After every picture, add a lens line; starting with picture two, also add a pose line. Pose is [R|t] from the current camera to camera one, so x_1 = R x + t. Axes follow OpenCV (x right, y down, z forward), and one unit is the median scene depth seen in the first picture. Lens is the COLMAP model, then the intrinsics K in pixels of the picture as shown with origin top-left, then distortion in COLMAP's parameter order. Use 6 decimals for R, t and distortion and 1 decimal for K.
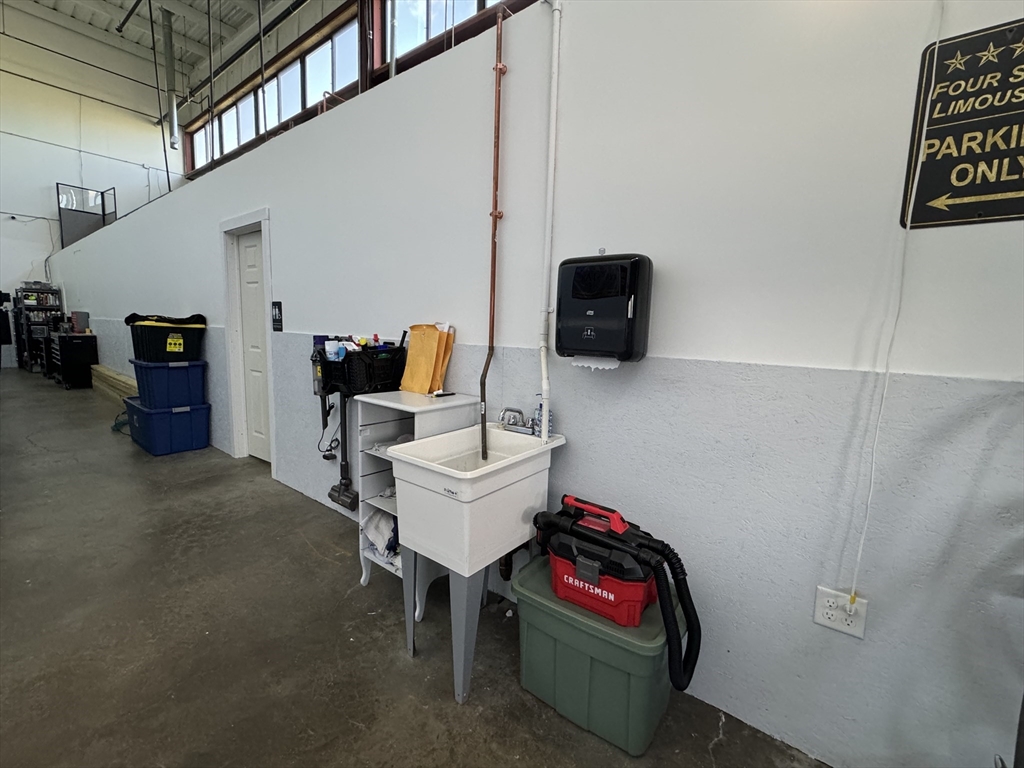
lens RADIAL K [[446.3, 0, 511.3], [0, 446.3, 384.3], [0, 0, 1]] dist [-0.002318, -0.000304]
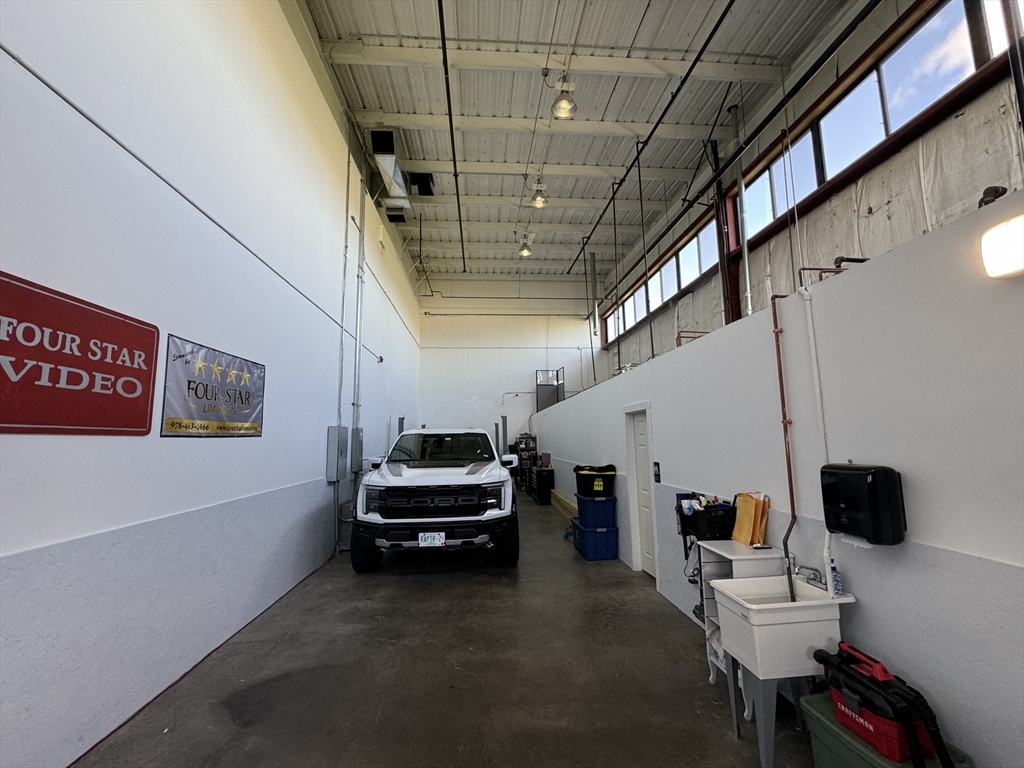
lens RADIAL K [[446.3, 0, 510.3], [0, 446.3, 382.9], [0, 0, 1]] dist [-0.002318, -0.000304]
pose [[0.678910, -0.136120, -0.721494, 0.340548], [-0.053926, 0.970766, -0.233891, -0.094390], [0.732239, 0.197698, 0.651722, -0.508265]]
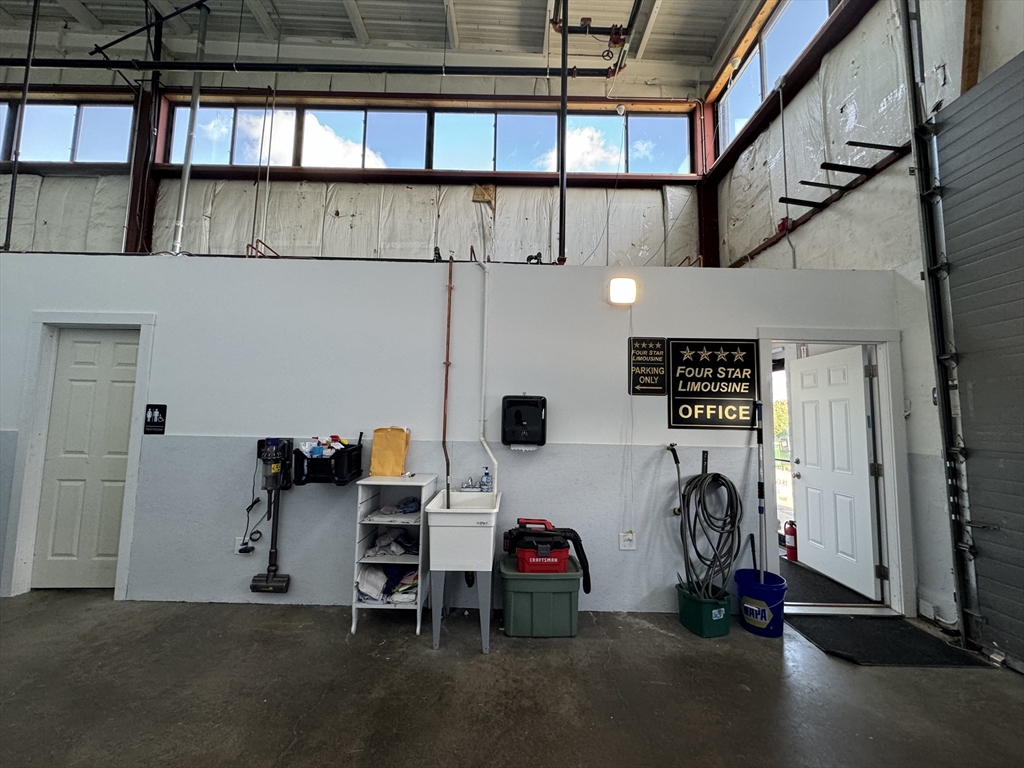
lens RADIAL K [[406.8, 0, 513.2], [0, 406.8, 383.2], [0, 0, 1]] dist [-0.000747, -0.000053]
pose [[0.781422, 0.039925, 0.622725, -0.654941], [0.082105, 0.982696, -0.166032, -0.021458], [-0.618578, 0.180869, 0.764622, -0.275124]]
